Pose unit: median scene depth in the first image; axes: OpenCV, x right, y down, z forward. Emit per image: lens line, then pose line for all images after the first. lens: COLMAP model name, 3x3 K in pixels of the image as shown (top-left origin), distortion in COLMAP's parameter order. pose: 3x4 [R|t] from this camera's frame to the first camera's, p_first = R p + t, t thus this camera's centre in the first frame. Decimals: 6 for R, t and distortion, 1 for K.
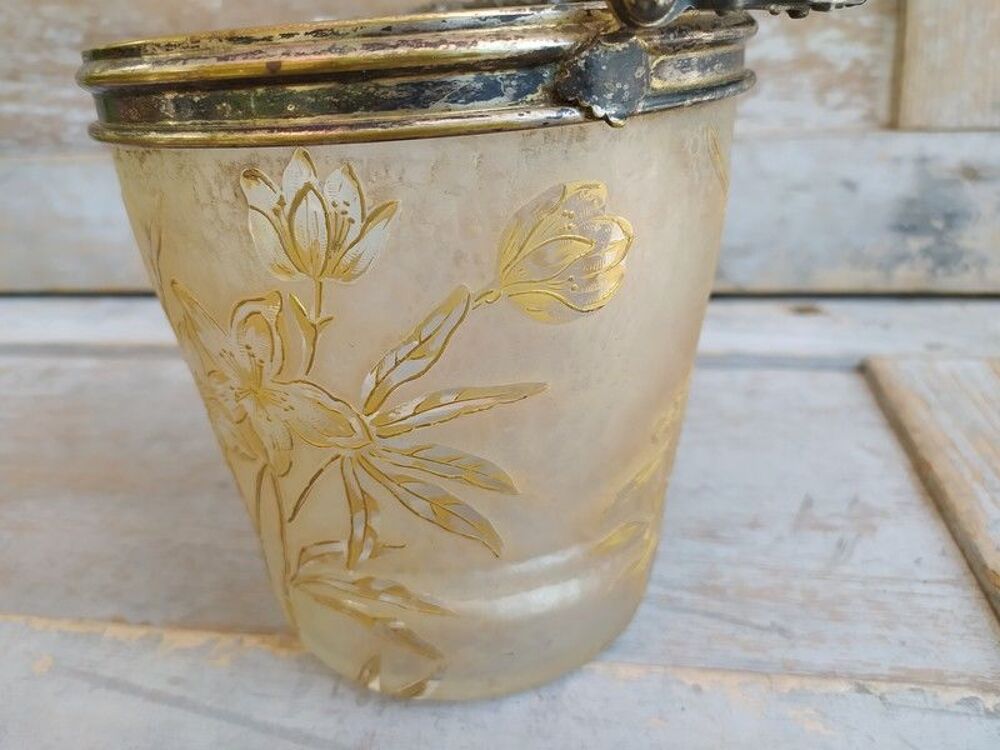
lens RADIAL K [[804.0, 0, 500.0], [0, 804.0, 375.0], [0, 0, 1]] dist [0.003887, -0.006211]
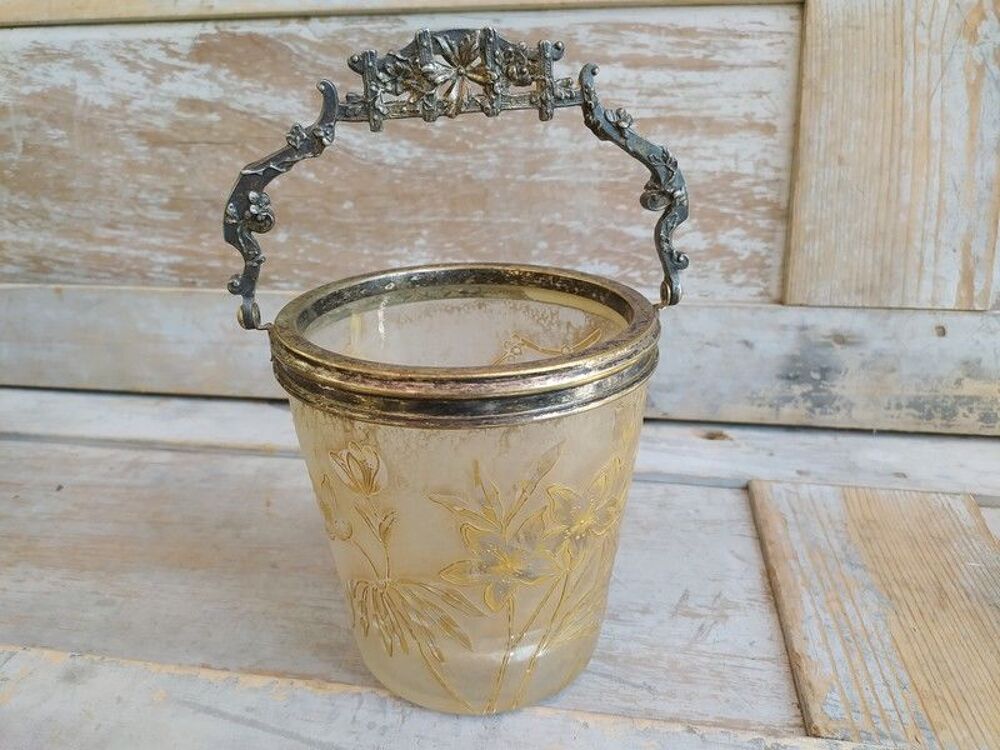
lens RADIAL K [[778.0, 0, 500.0], [0, 778.0, 375.0], [0, 0, 1]] dist [0.052213, -0.003266]
pose [[0.999359, 0.035779, -0.001260, 0.036791], [-0.035797, 0.998095, -0.050248, -0.135043], [-0.000541, 0.050261, 0.998736, -0.366468]]
